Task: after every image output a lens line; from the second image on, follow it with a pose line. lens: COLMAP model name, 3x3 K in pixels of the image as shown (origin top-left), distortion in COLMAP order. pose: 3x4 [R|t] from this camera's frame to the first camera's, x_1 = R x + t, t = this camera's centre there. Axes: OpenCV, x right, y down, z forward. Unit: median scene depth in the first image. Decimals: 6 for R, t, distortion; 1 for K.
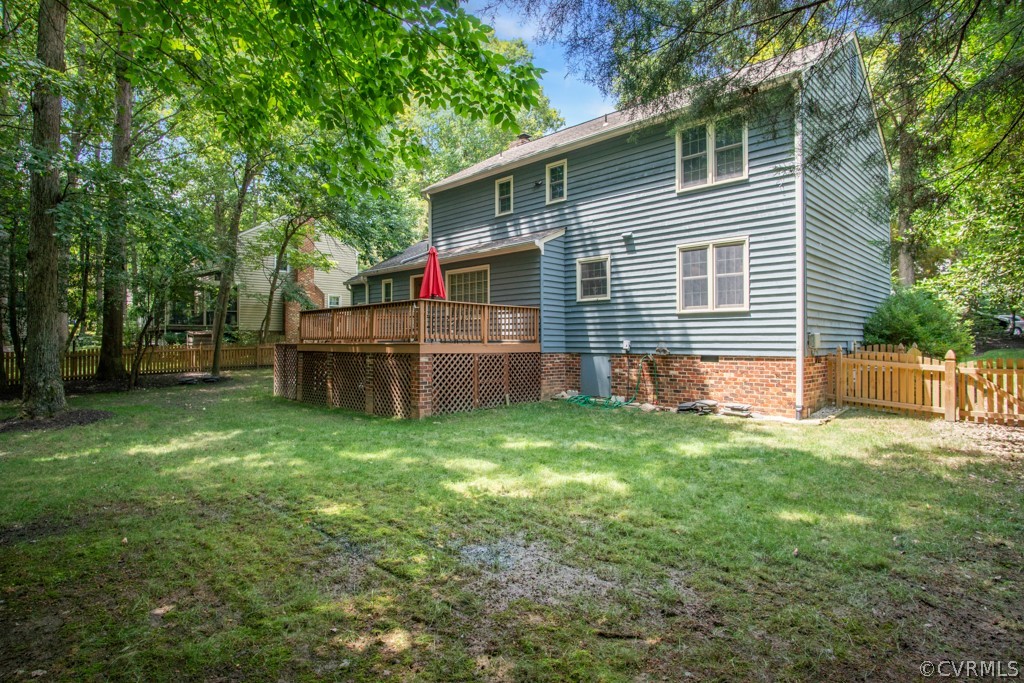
lens RADIAL K [[550.5, 0, 513.0], [0, 550.5, 344.6], [0, 0, 1]] dist [0.025615, -0.003103]
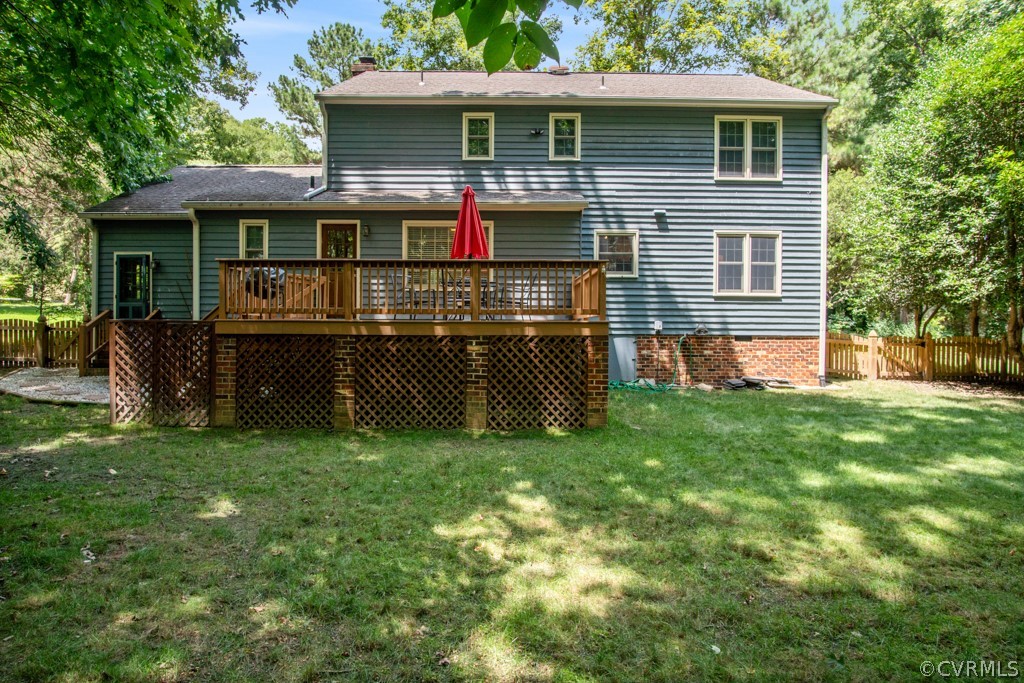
lens RADIAL K [[550.5, 0, 511.8], [0, 550.5, 332.3], [0, 0, 1]] dist [0.025615, -0.003103]
pose [[0.698456, -0.003892, 0.715642, -0.715045], [-0.004512, 0.999941, 0.009841, 0.004470], [-0.715638, -0.010102, 0.698398, 0.538286]]
